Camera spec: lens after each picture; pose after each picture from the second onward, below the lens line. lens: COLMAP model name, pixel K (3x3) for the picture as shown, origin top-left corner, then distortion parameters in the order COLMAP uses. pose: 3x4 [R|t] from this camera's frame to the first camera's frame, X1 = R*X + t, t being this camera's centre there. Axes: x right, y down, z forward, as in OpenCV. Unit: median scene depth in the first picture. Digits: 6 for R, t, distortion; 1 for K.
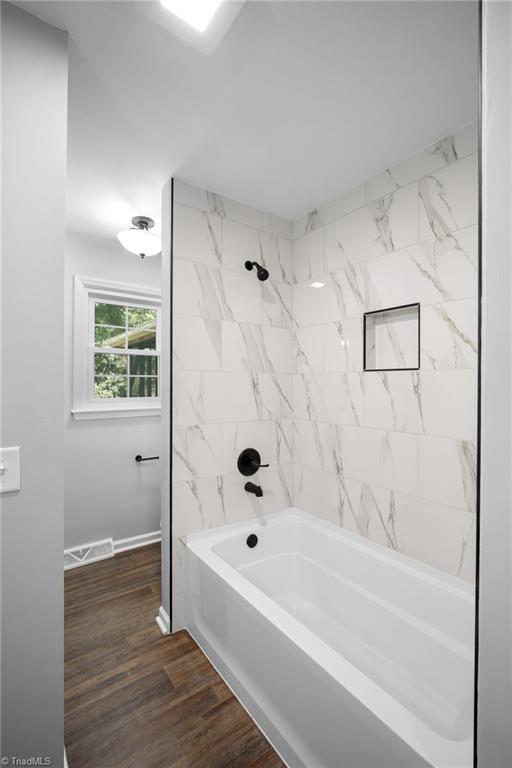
lens RADIAL K [[340.2, 0, 259.2], [0, 340.2, 385.9], [0, 0, 1]] dist [-0.008756, 0.001154]
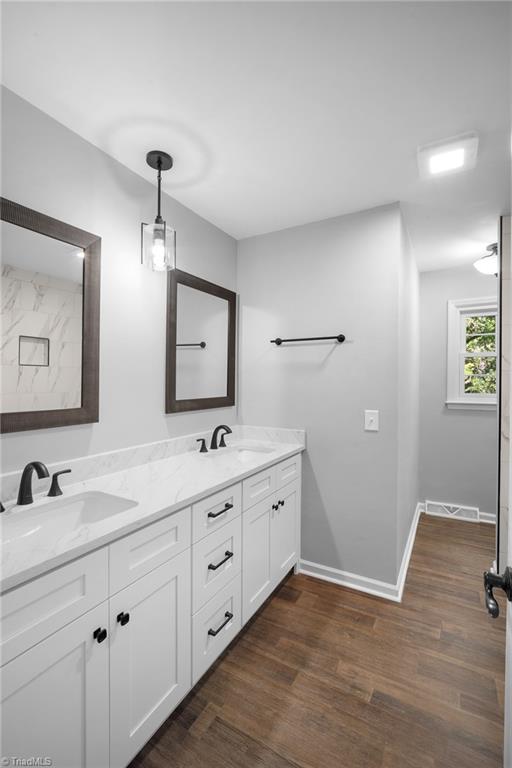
lens RADIAL K [[340.2, 0, 257.0], [0, 340.2, 382.6], [0, 0, 1]] dist [-0.008756, 0.001154]
pose [[0.399916, 0.002566, -0.916548, 0.389189], [-0.004314, 0.999990, 0.000917, -0.001180], [0.916541, 0.003587, 0.399924, -0.234386]]
